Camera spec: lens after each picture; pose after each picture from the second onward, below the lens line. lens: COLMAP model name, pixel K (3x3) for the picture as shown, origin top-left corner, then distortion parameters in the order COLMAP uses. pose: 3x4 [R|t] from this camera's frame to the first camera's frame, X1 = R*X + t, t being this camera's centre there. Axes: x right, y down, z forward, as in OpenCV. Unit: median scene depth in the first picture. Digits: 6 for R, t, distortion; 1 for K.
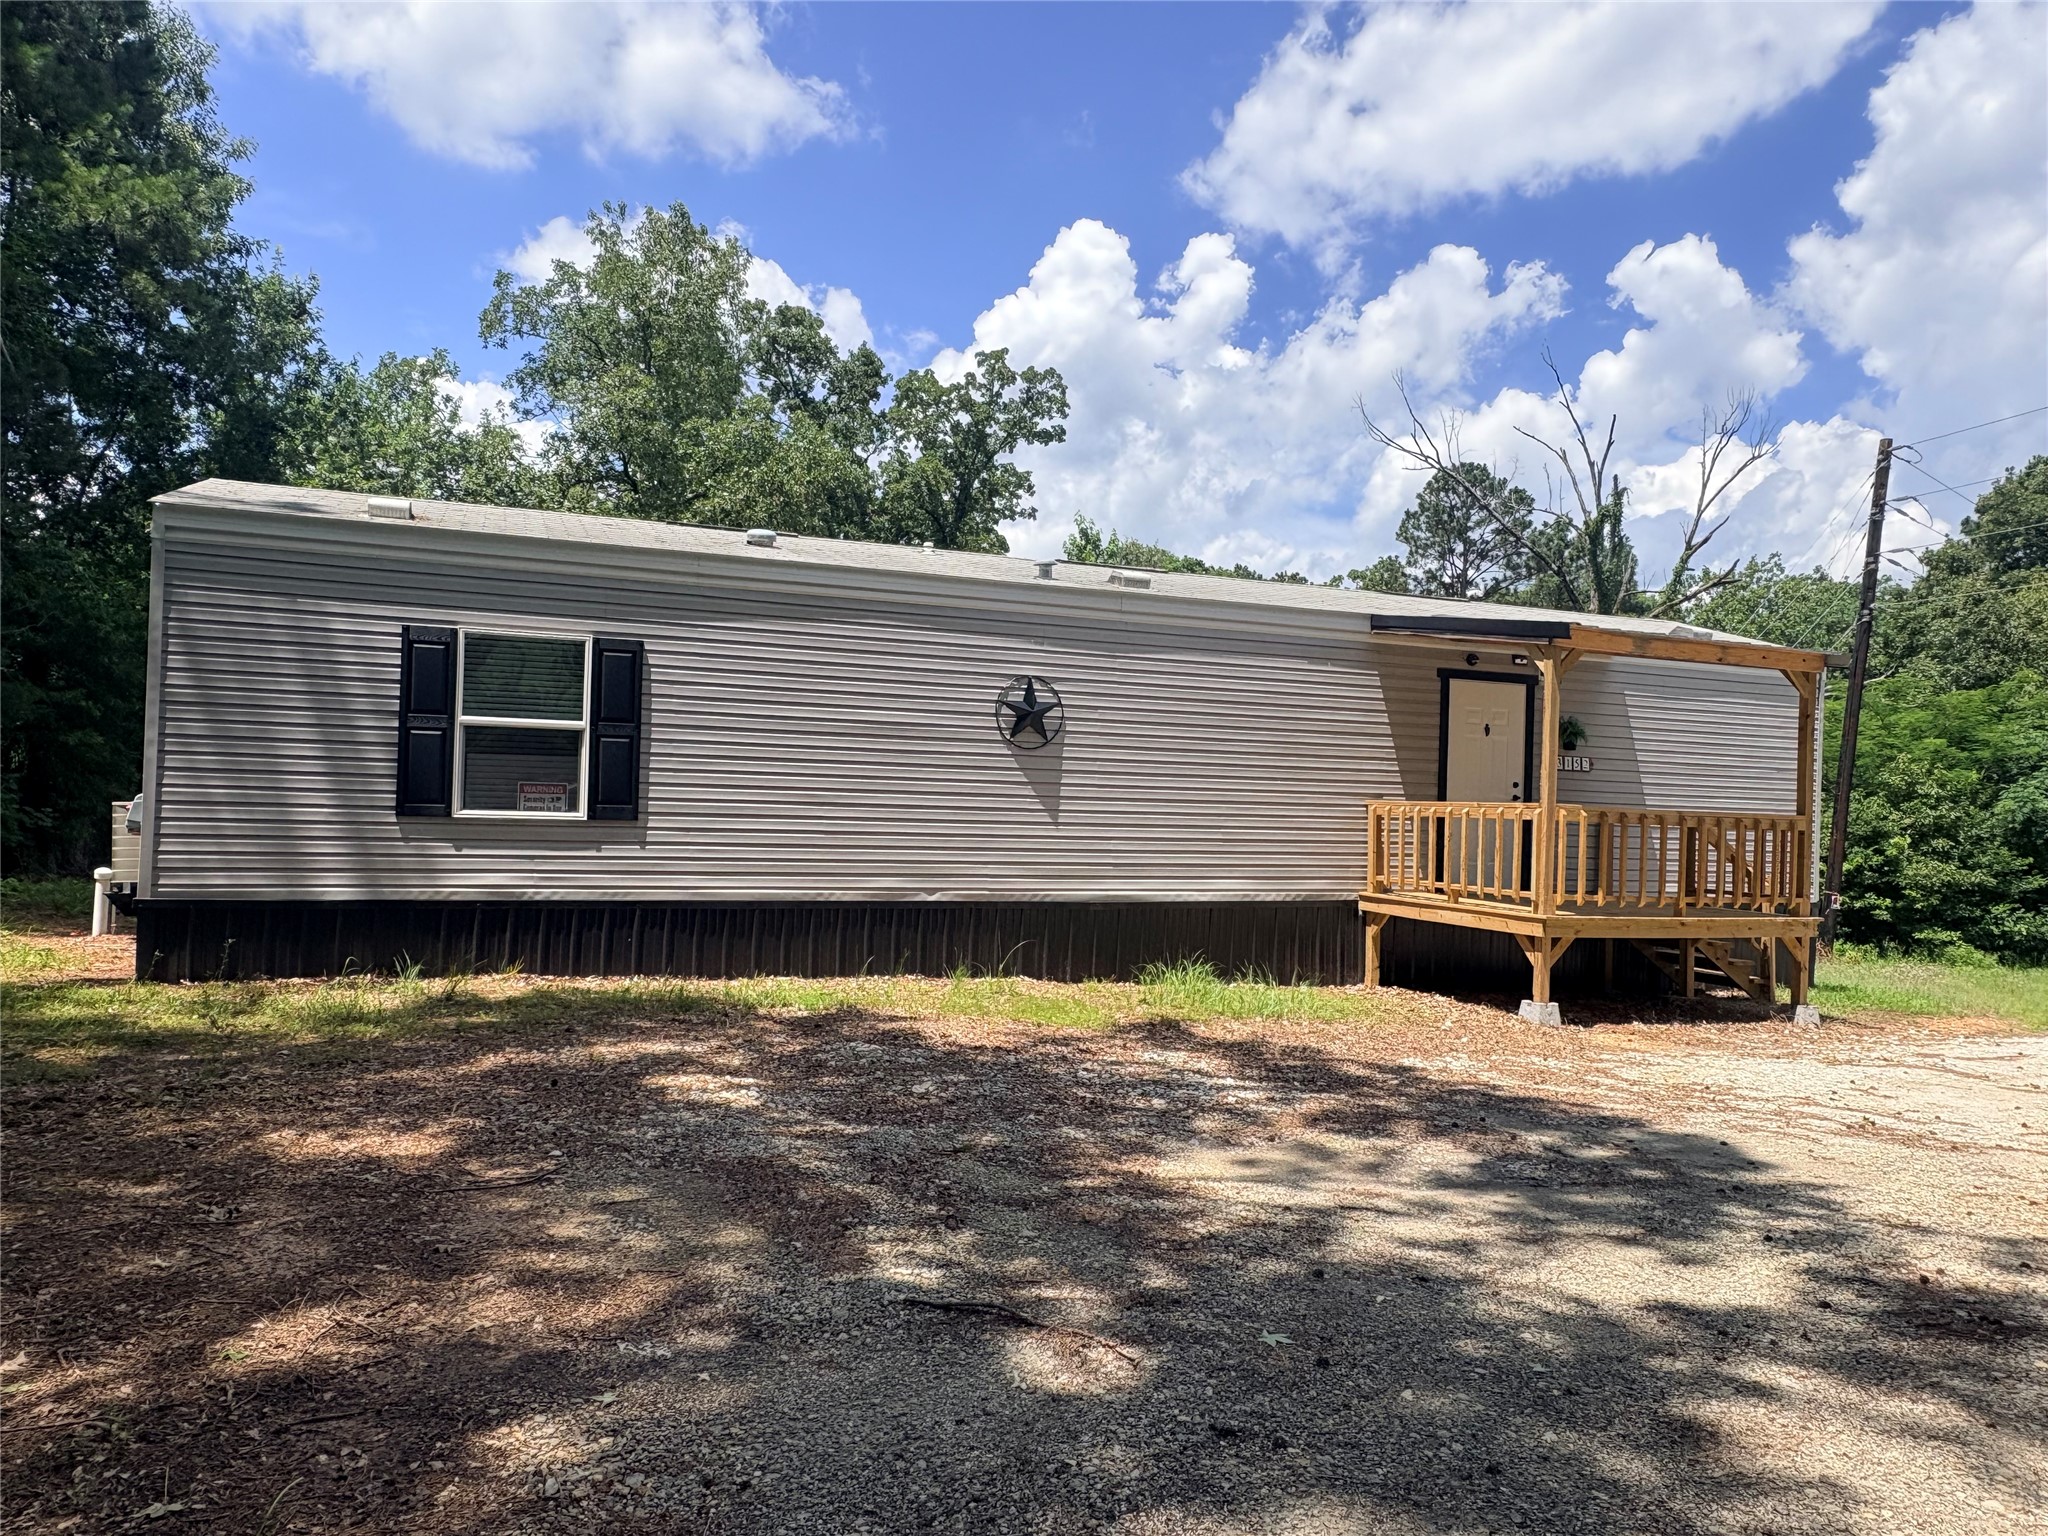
lens RADIAL K [[1336.0, 0, 1024.0], [0, 1336.0, 768.0], [0, 0, 1]] dist [-0.002922, -0.001293]
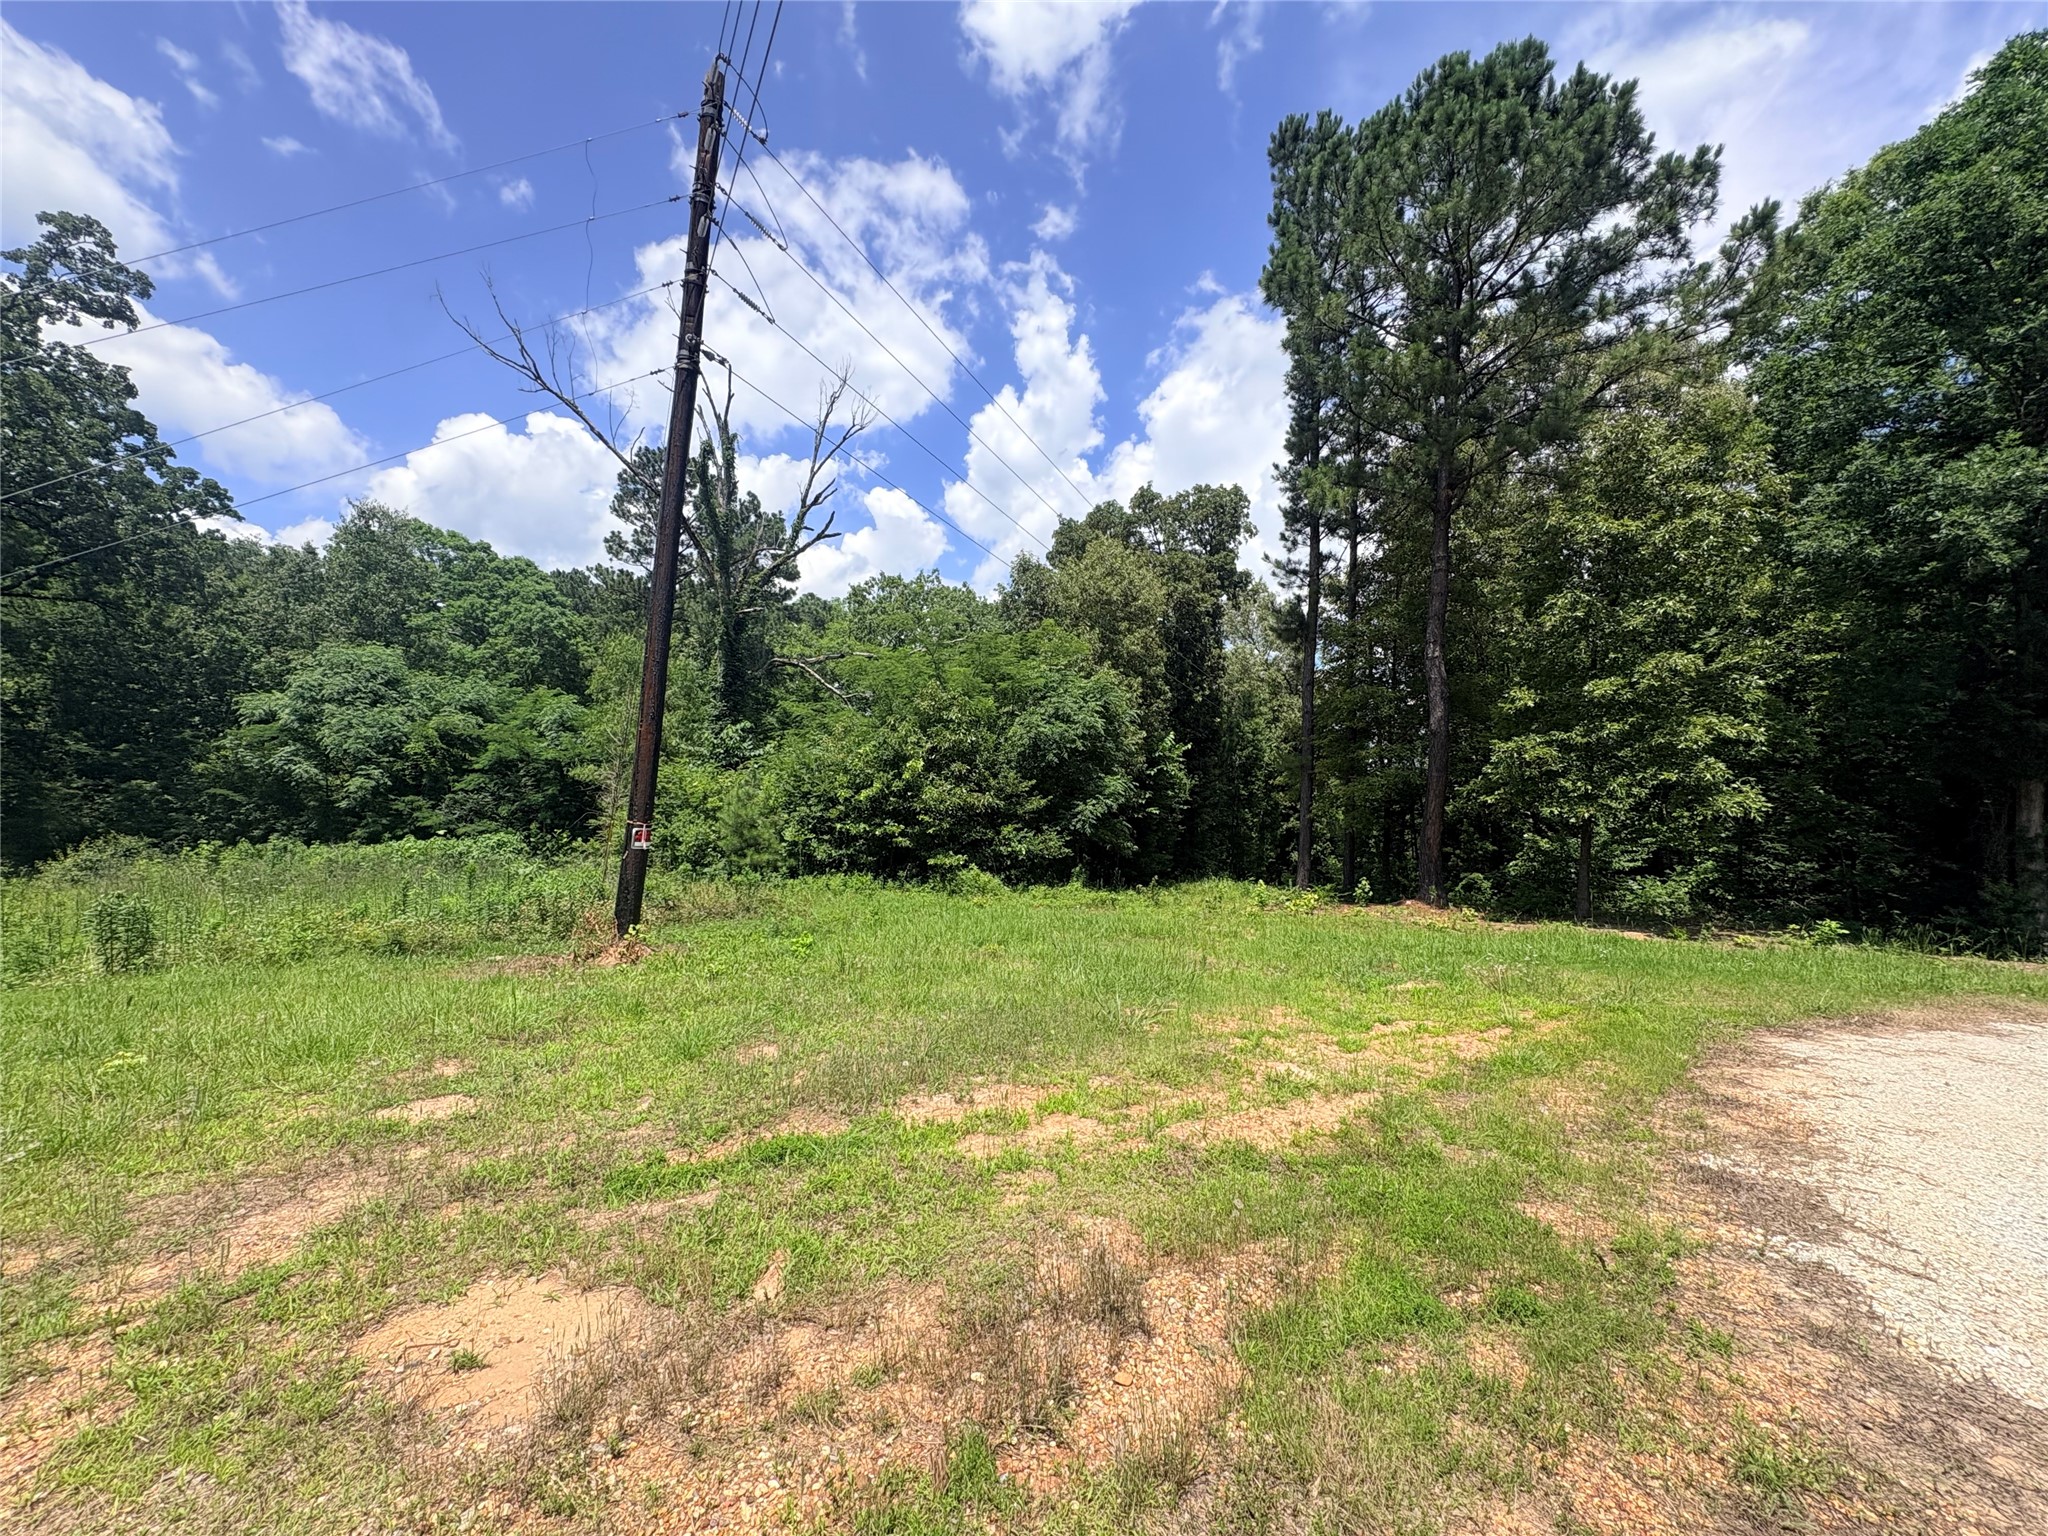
lens RADIAL K [[809.5, 0, 1024.0], [0, 809.5, 768.0], [0, 0, 1]] dist [-0.000831, 0.000039]
pose [[0.866430, -0.008659, 0.499224, 1.249021], [-0.000215, 0.999843, 0.017715, 0.136041], [-0.499299, -0.015456, 0.866292, 1.313390]]
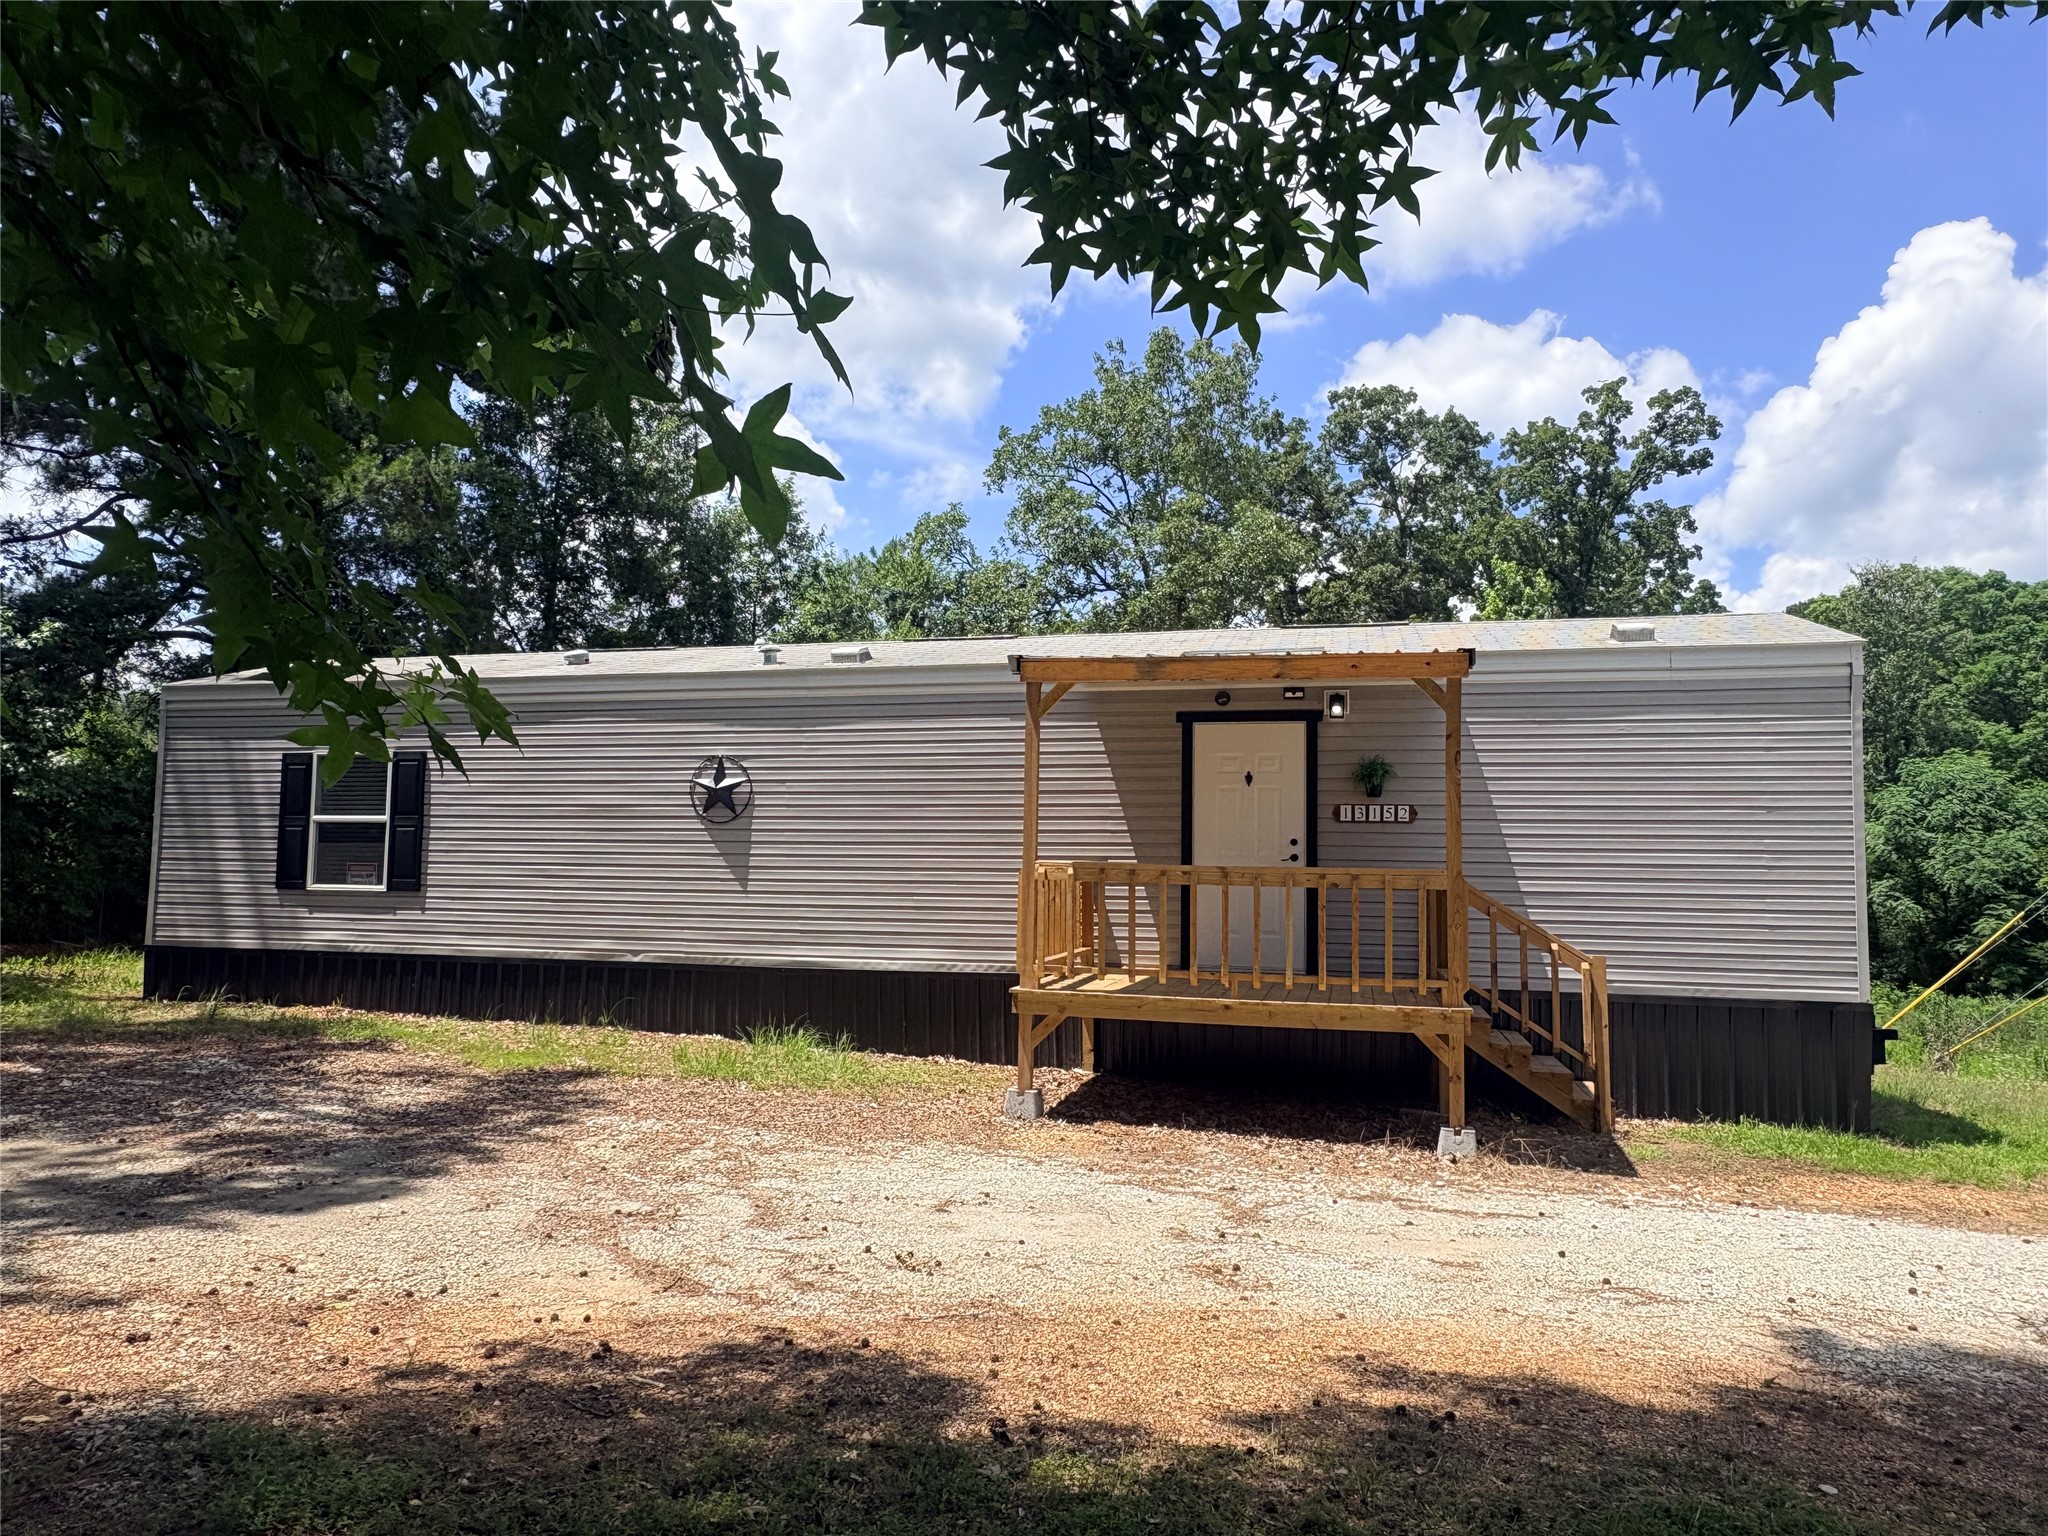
lens RADIAL K [[1336.0, 0, 1024.0], [0, 1336.0, 768.0], [0, 0, 1]] dist [-0.002922, -0.001293]
pose [[0.815853, -0.064274, -0.574676, 0.723041], [0.024954, 0.996791, -0.076058, 0.026019], [0.577721, 0.047712, 0.814839, 0.224530]]
